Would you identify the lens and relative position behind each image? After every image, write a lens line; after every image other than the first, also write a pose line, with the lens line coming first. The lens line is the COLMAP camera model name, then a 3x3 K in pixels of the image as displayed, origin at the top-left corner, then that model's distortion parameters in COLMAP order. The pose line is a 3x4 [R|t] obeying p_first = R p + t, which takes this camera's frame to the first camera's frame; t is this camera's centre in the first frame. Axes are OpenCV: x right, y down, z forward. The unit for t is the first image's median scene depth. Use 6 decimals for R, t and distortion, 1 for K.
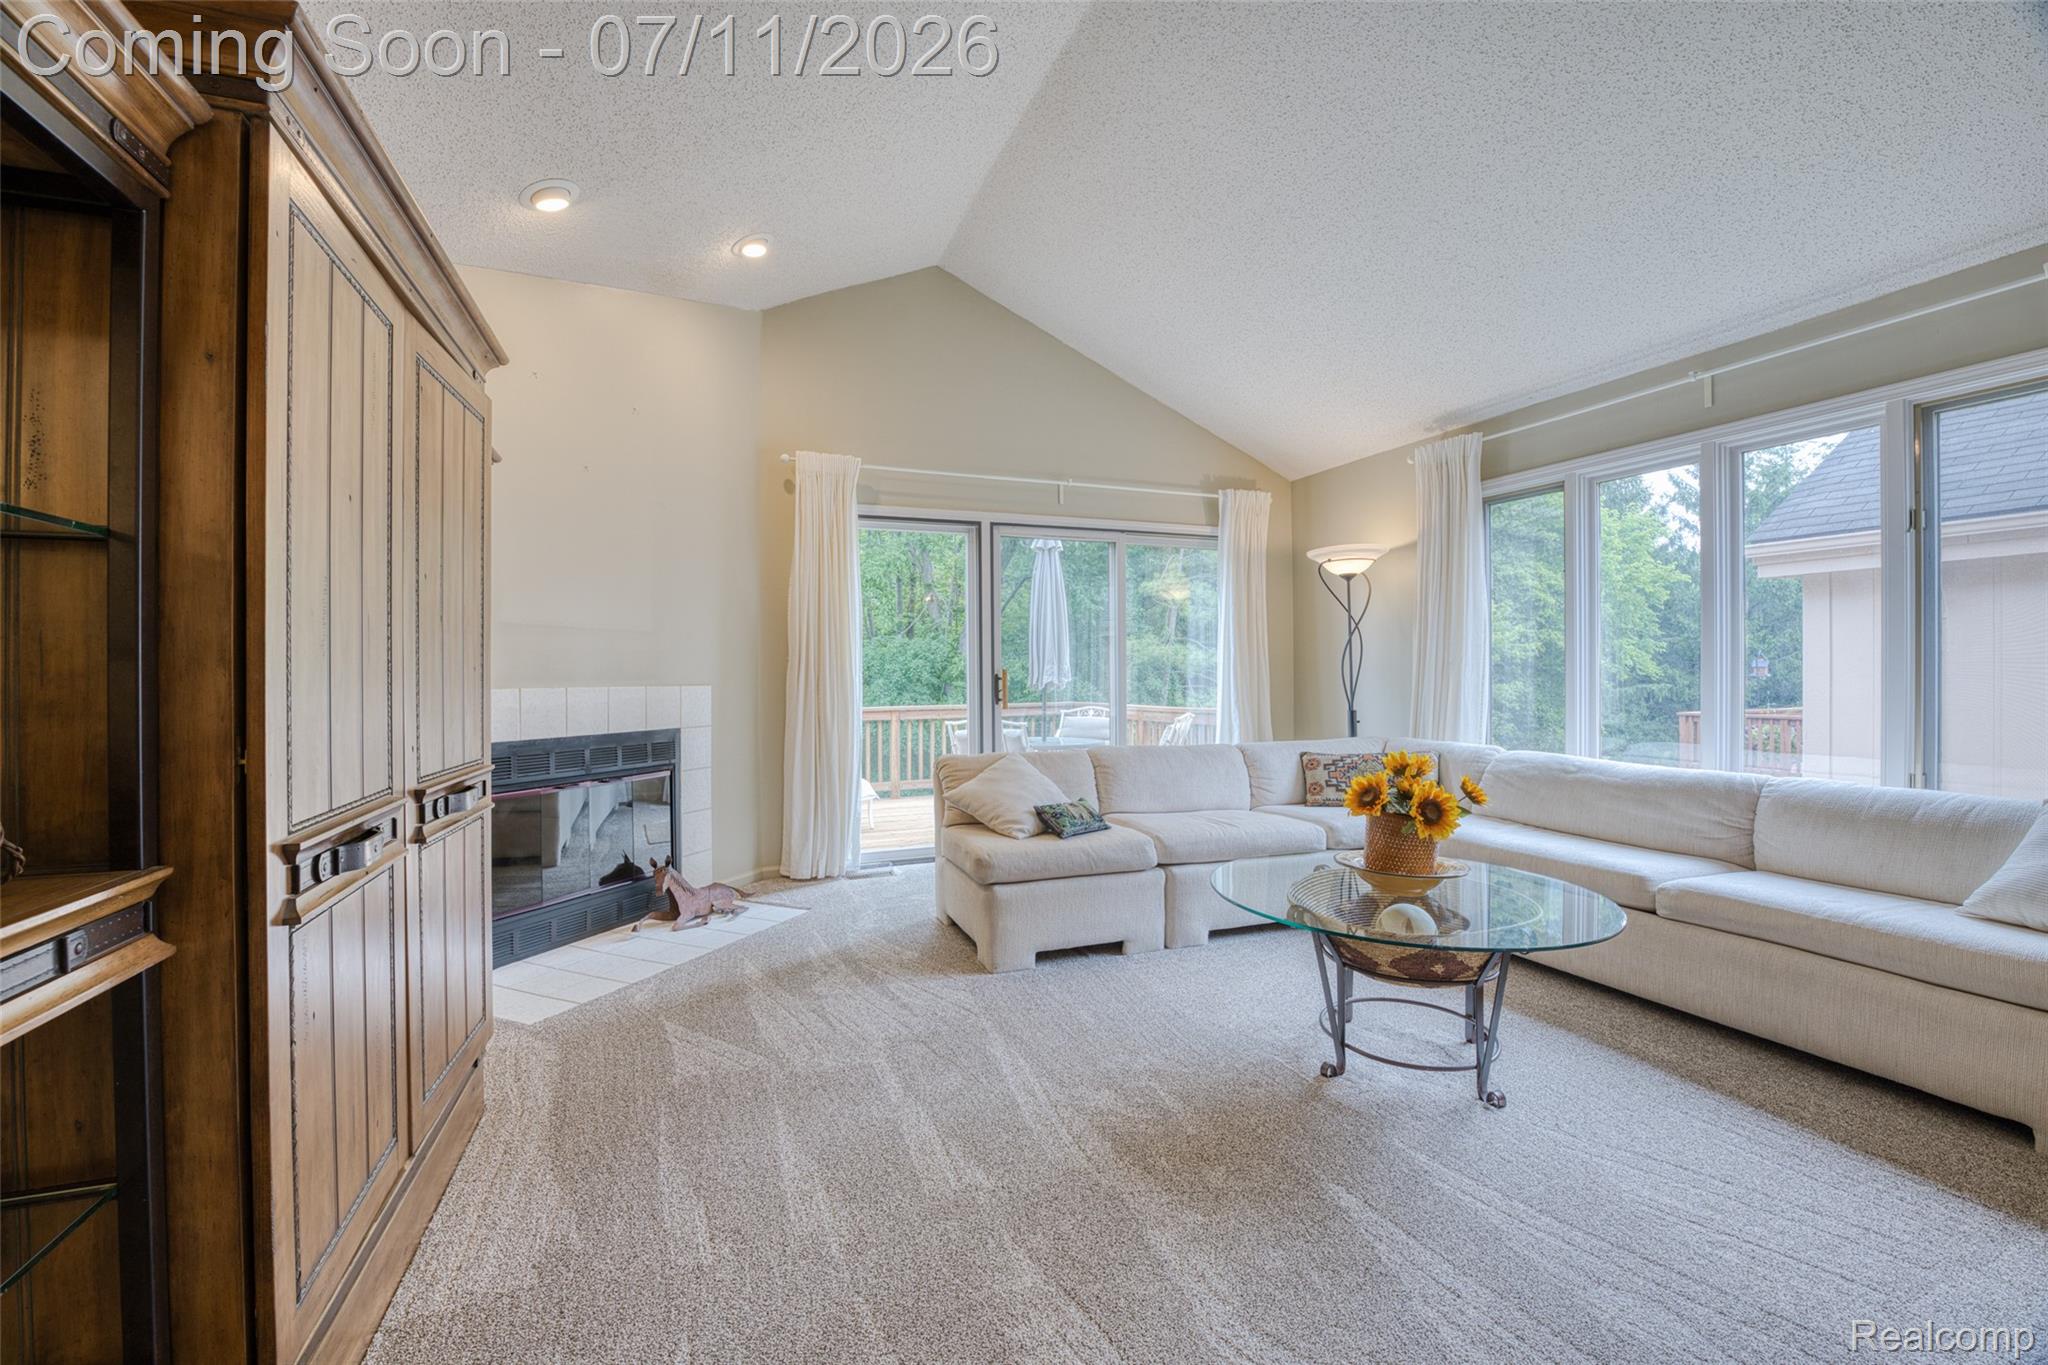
lens RADIAL K [[830.0, 0, 1027.4], [0, 830.0, 674.4], [0, 0, 1]] dist [-0.026296, 0.000048]
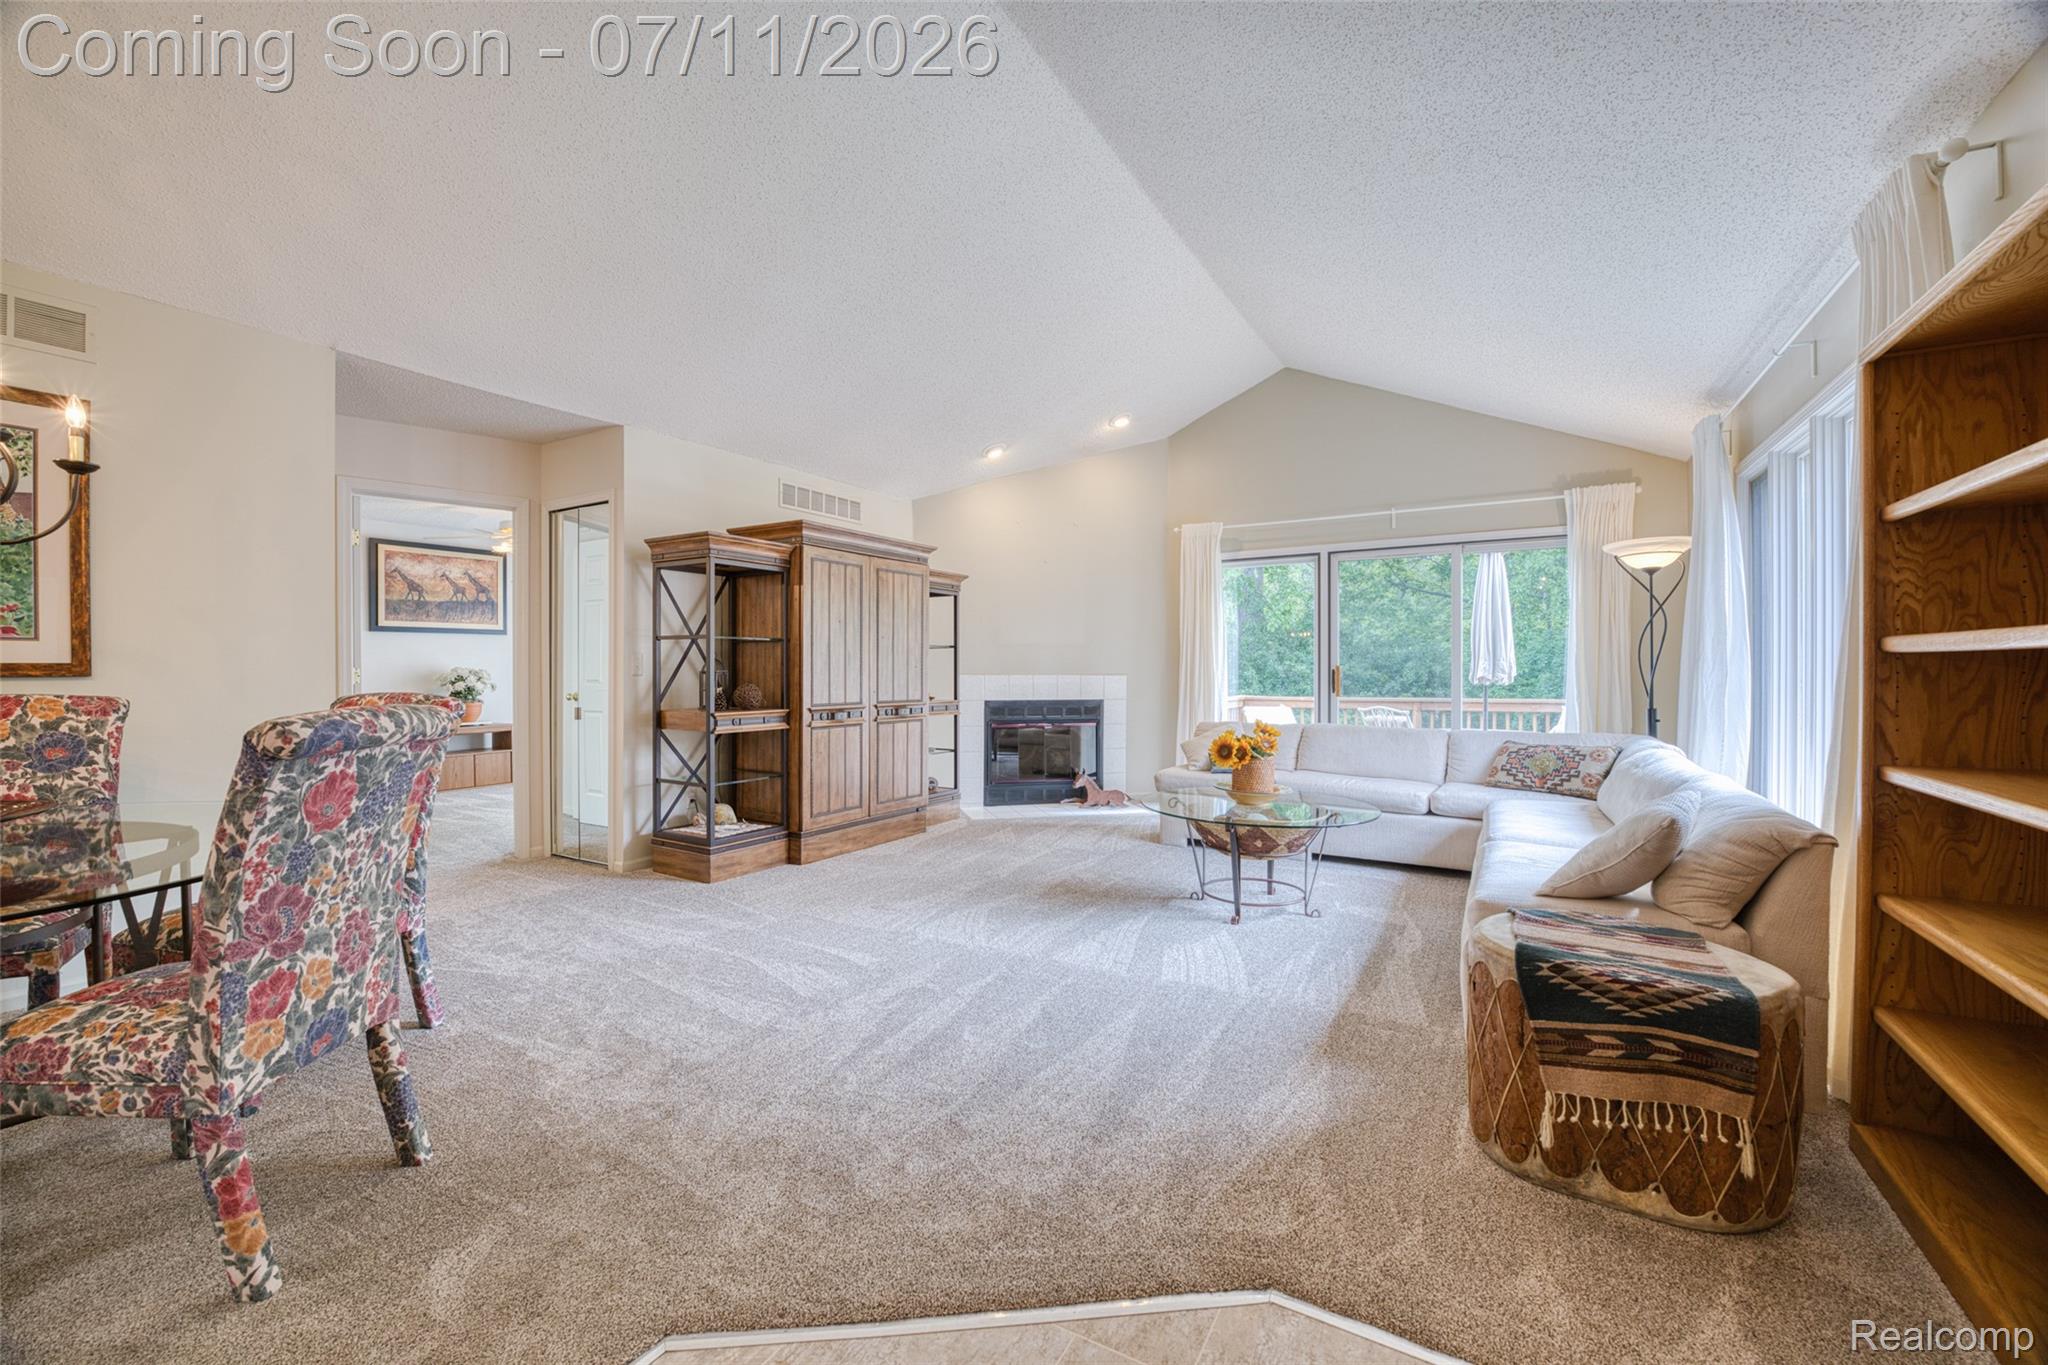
lens RADIAL K [[830.0, 0, 1014.5], [0, 830.0, 672.7], [0, 0, 1]] dist [-0.026296, 0.000048]
pose [[0.598658, 0.008092, -0.800964, 0.779196], [-0.003203, 0.999965, 0.007708, -0.003784], [0.800999, -0.002049, 0.598663, -0.184136]]
